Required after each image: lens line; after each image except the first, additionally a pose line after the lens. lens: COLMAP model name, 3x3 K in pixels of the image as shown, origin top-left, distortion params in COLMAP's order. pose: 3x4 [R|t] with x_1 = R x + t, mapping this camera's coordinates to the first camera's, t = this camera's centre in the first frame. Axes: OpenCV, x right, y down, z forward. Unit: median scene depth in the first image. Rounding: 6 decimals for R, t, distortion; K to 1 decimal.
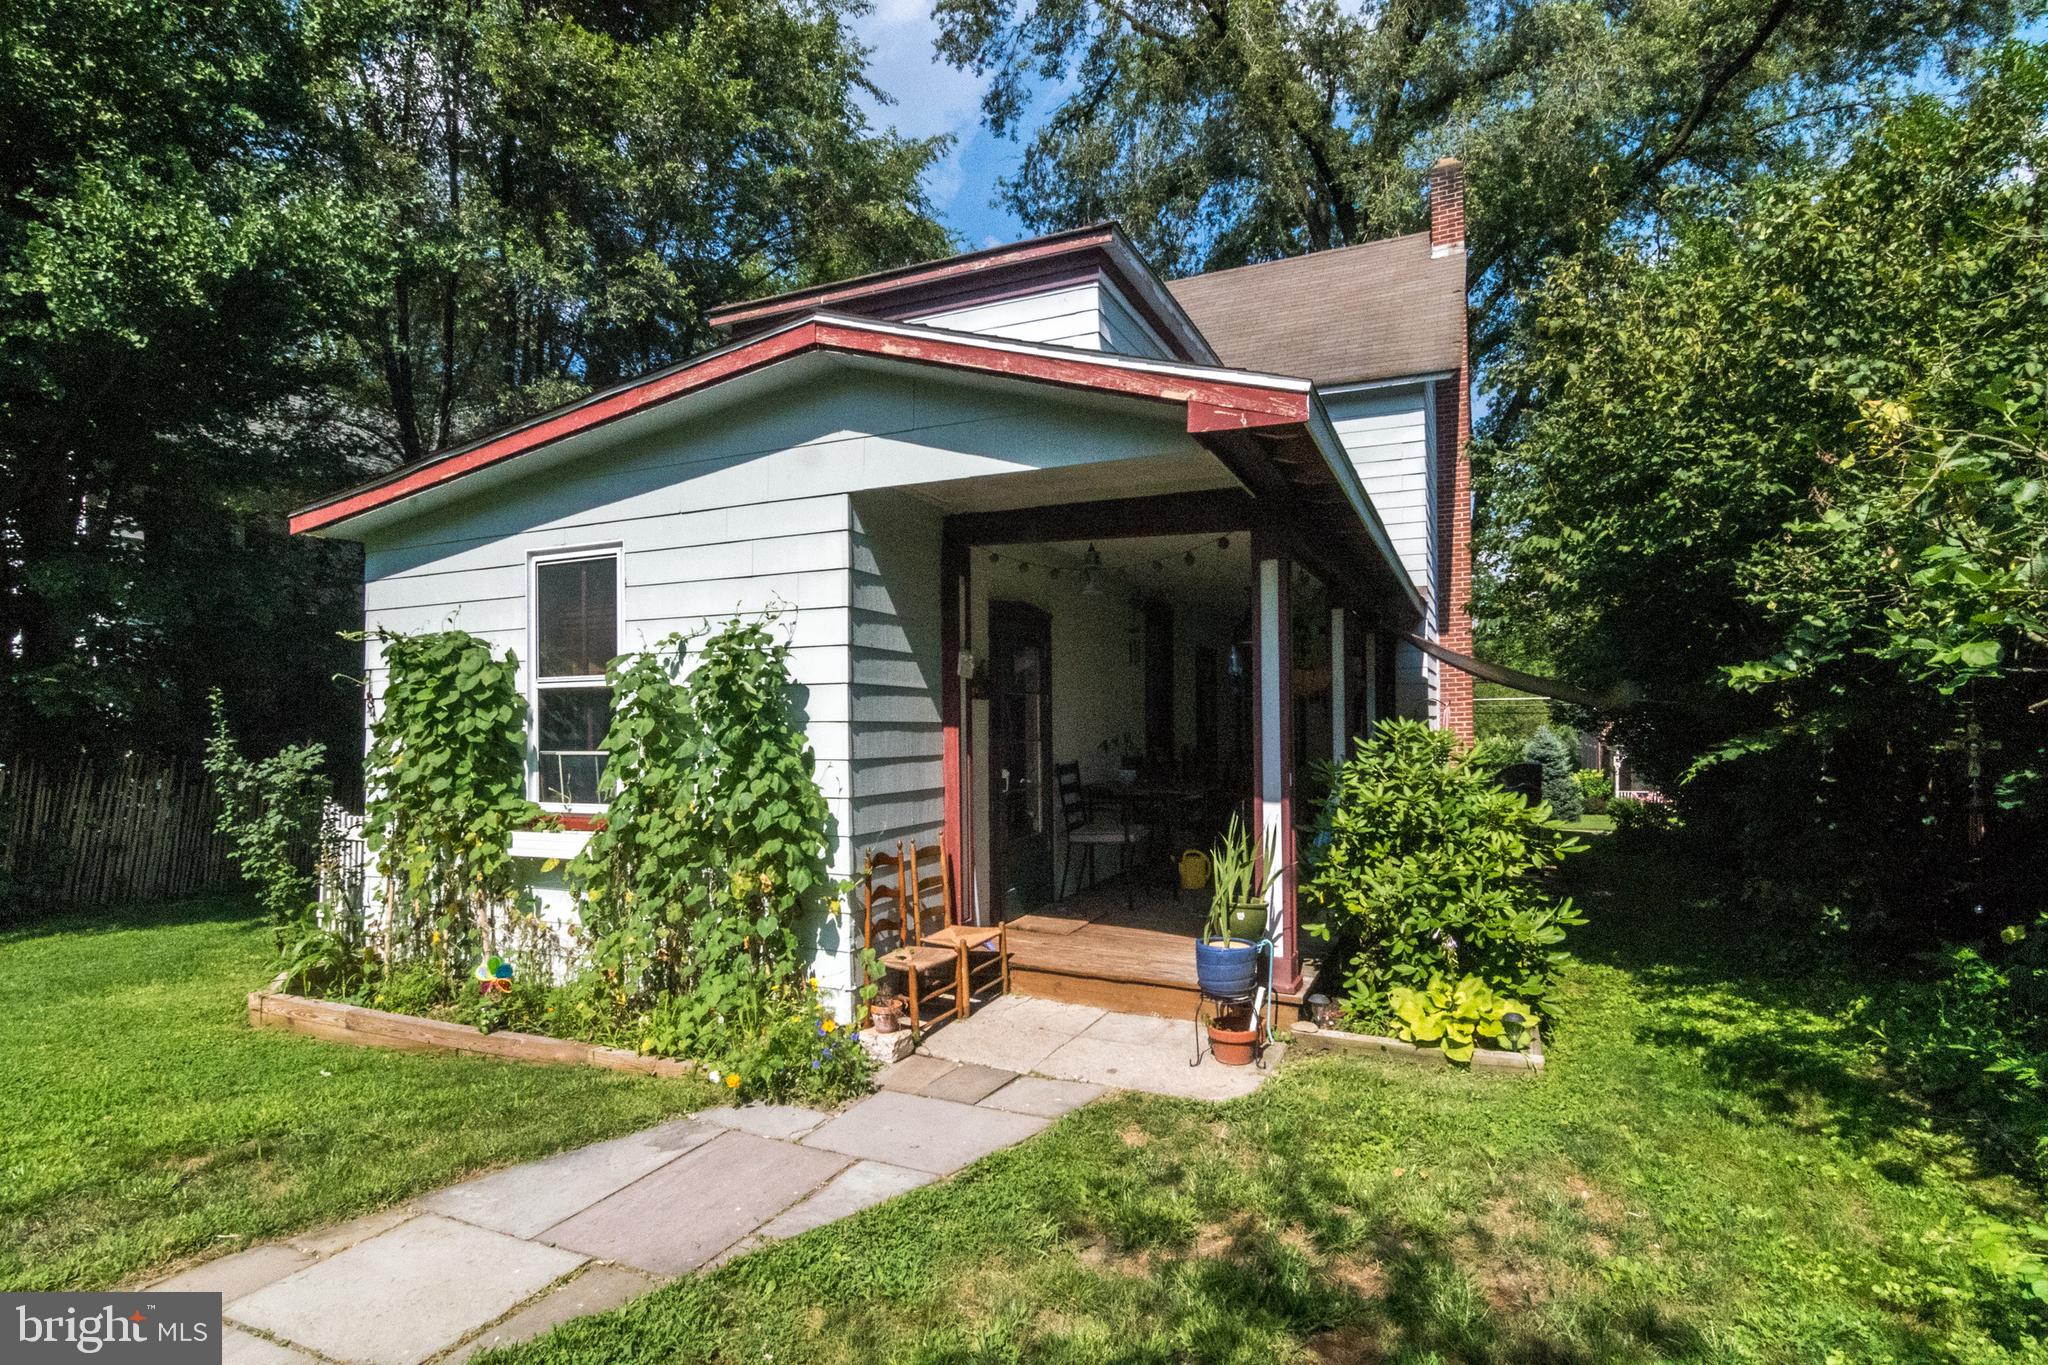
lens RADIAL K [[1018.1, 0, 1020.4], [0, 1018.1, 694.1], [0, 0, 1]] dist [-0.001918, 0.003196]
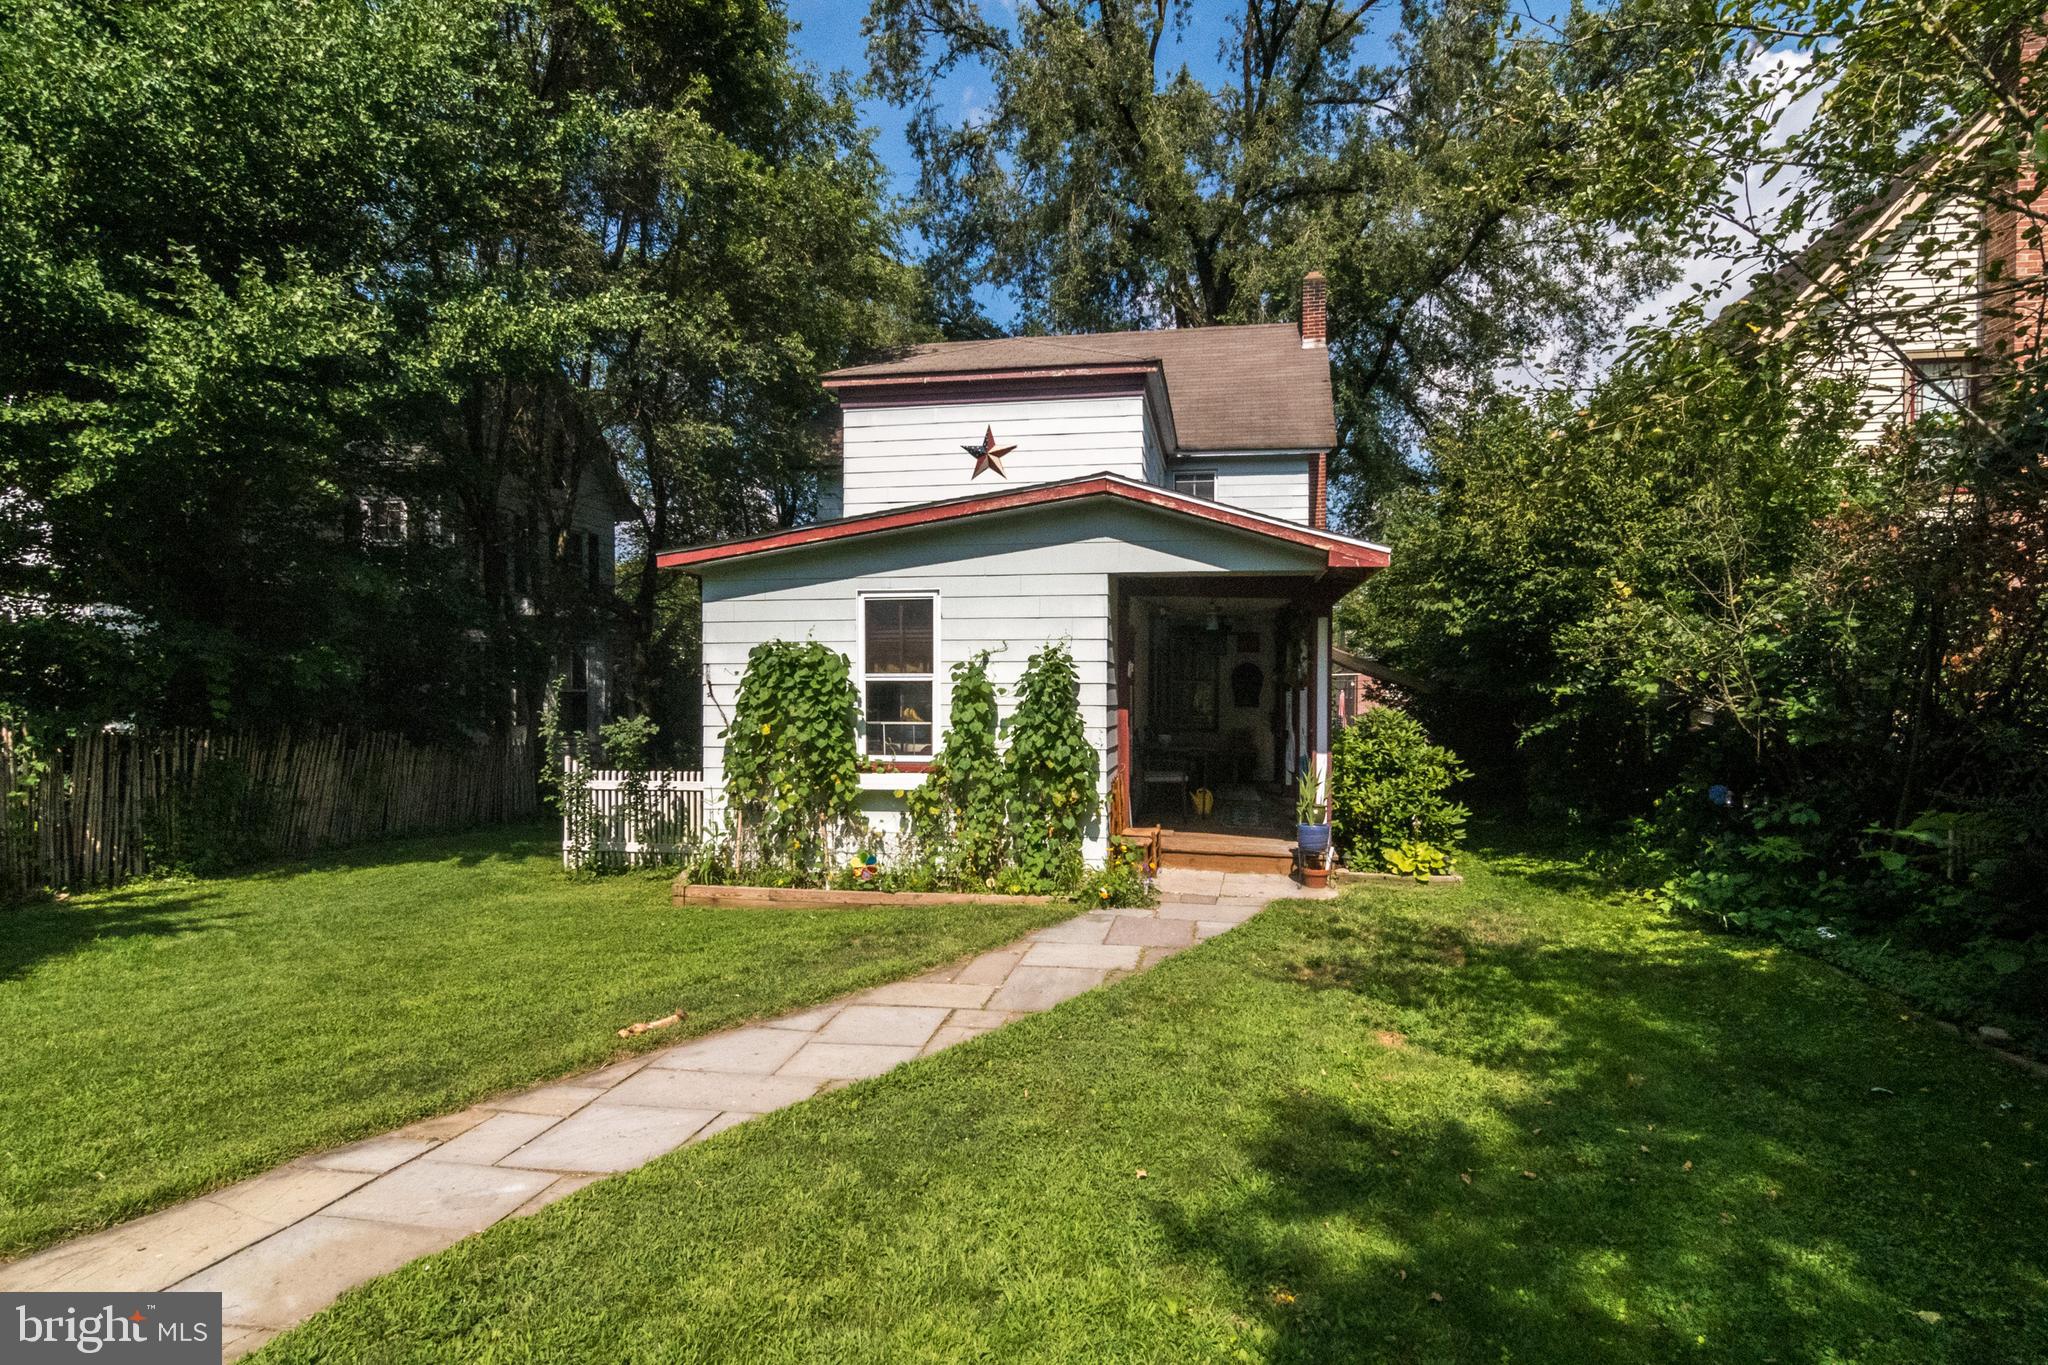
lens RADIAL K [[1094.1, 0, 1028.4], [0, 1094.1, 682.9], [0, 0, 1]] dist [0.007156, 0.000375]
pose [[0.967341, 0.012159, 0.253185, -0.700882], [-0.017961, 0.999626, 0.020615, -0.043386], [-0.252840, -0.024489, 0.967198, -0.699615]]
